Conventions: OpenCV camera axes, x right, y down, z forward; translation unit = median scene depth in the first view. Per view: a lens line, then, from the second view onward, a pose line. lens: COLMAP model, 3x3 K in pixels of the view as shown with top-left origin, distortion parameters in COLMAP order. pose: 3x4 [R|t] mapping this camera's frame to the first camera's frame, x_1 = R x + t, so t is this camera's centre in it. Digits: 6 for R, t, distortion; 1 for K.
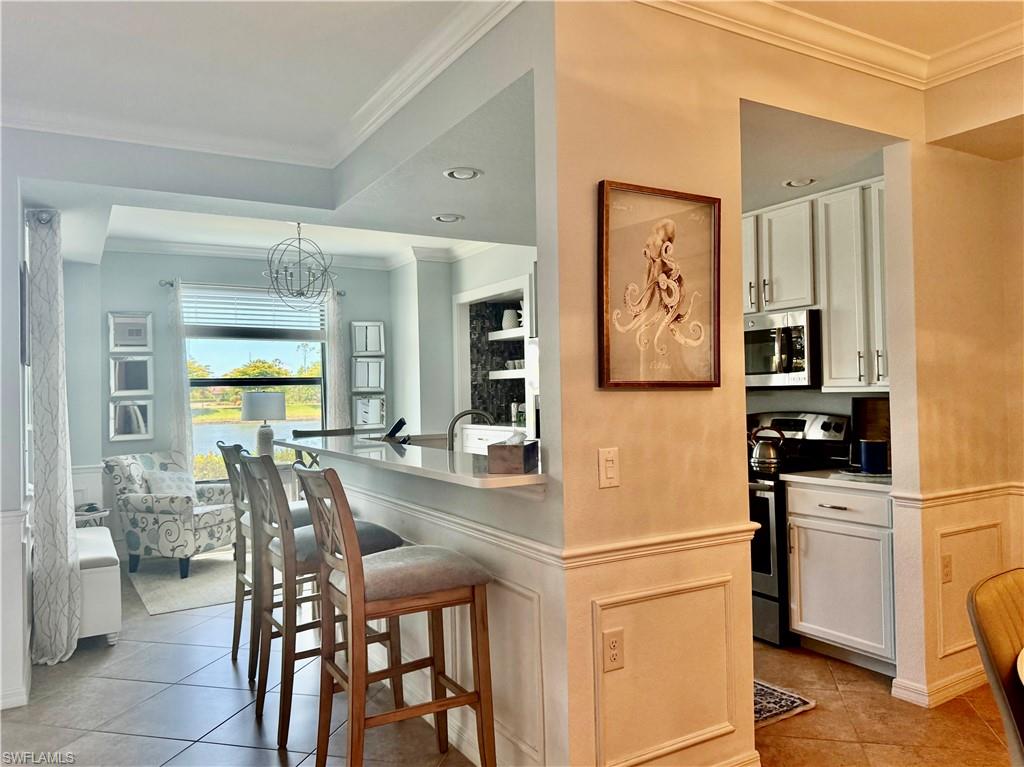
lens RADIAL K [[747.3, 0, 515.4], [0, 747.3, 381.6], [0, 0, 1]] dist [0.081614, -0.136600]
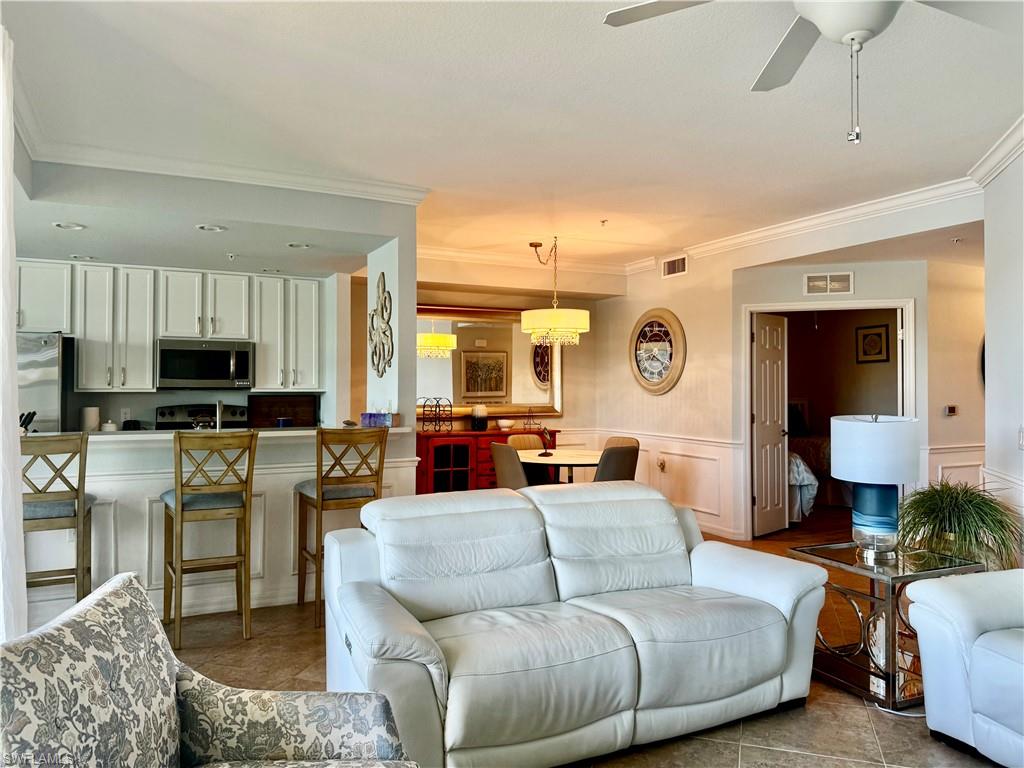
lens RADIAL K [[724.5, 0, 512.0], [0, 724.5, 384.0], [0, 0, 1]] dist [0.146544, -0.324883]
pose [[0.063900, 0.025394, 0.997633, -1.090149], [-0.017465, 0.999552, -0.024324, 0.024556], [-0.997803, -0.015869, 0.064315, 0.289676]]
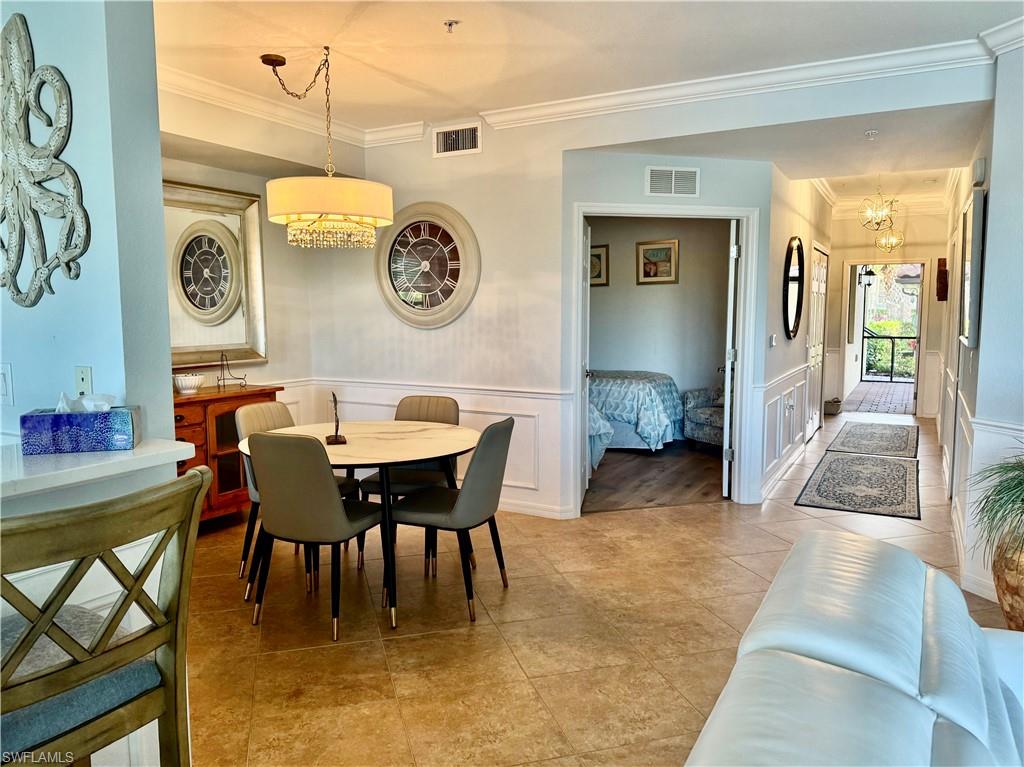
lens RADIAL K [[720.0, 0, 514.5], [0, 720.0, 396.3], [0, 0, 1]] dist [0.083771, -0.131227]
pose [[-0.515593, -0.079356, 0.853151, -0.458071], [0.002051, 0.995585, 0.093844, 0.002340], [-0.856831, 0.050135, -0.513153, 0.558695]]
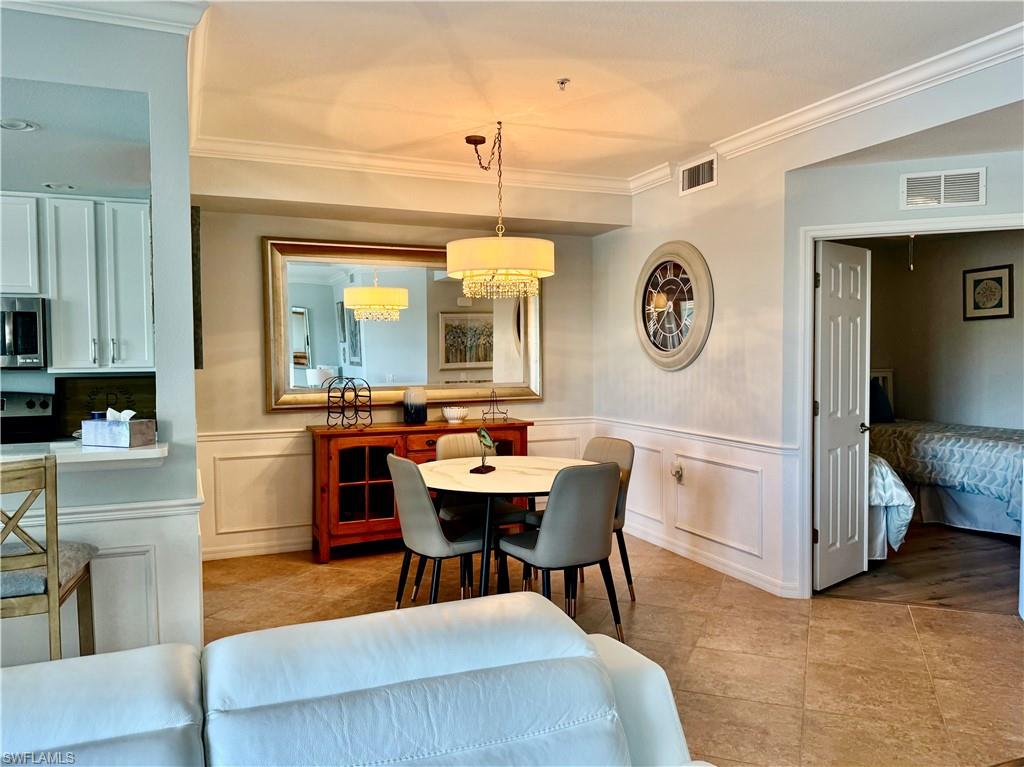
lens RADIAL K [[770.2, 0, 515.7], [0, 770.2, 390.4], [0, 0, 1]] dist [0.092569, -0.171732]
pose [[0.115543, -0.028635, 0.992890, -0.606082], [-0.009083, 0.999512, 0.029883, -0.000600], [-0.993261, -0.012471, 0.115226, 0.163320]]
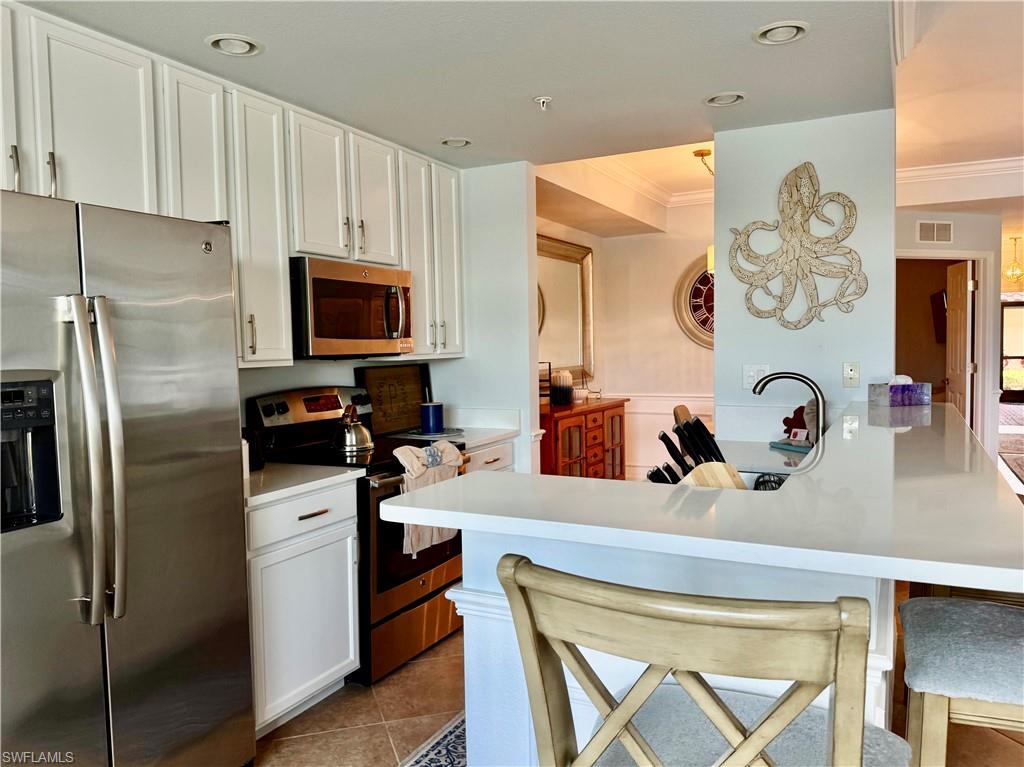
lens RADIAL K [[770.2, 0, 515.7], [0, 770.2, 390.4], [0, 0, 1]] dist [0.092569, -0.171732]
pose [[-0.545307, -0.022264, 0.837941, -0.440814], [0.017446, 0.999129, 0.037901, 0.016547], [-0.838055, 0.035286, -0.544444, 1.284583]]
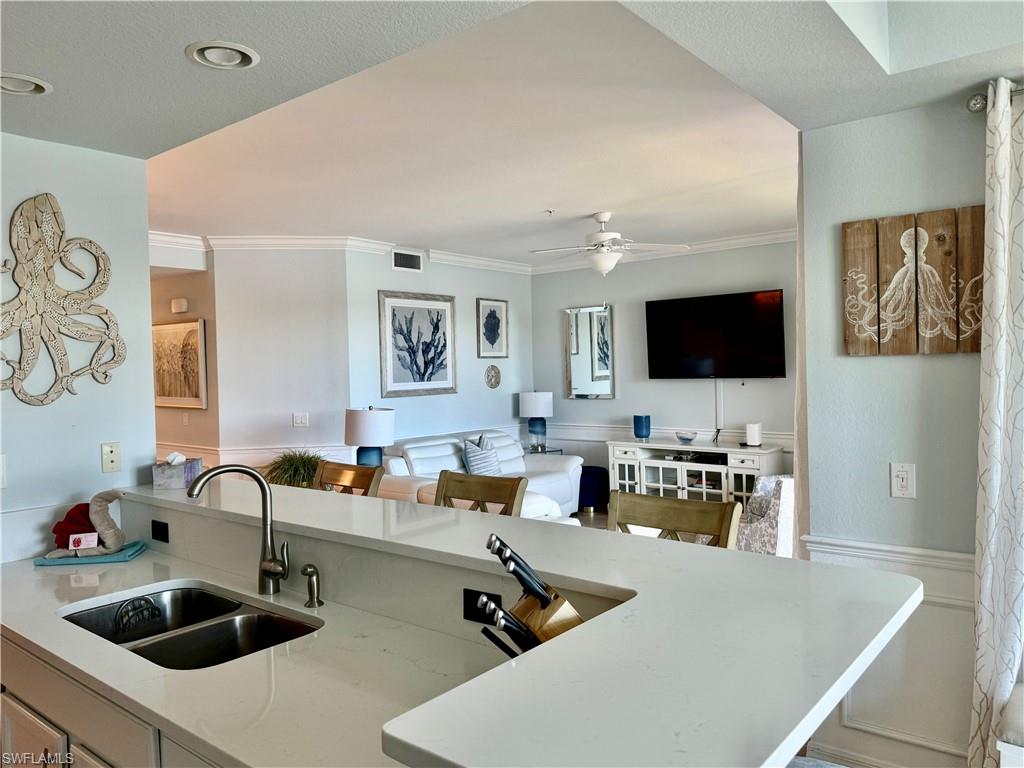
lens RADIAL K [[748.6, 0, 499.7], [0, 748.6, 379.7], [0, 0, 1]] dist [0.082245, -0.152409]
pose [[-0.938940, 0.048607, -0.340629, -0.051224], [0.047592, 0.998802, 0.011341, -0.021717], [0.340773, -0.005563, -0.940129, 1.288172]]
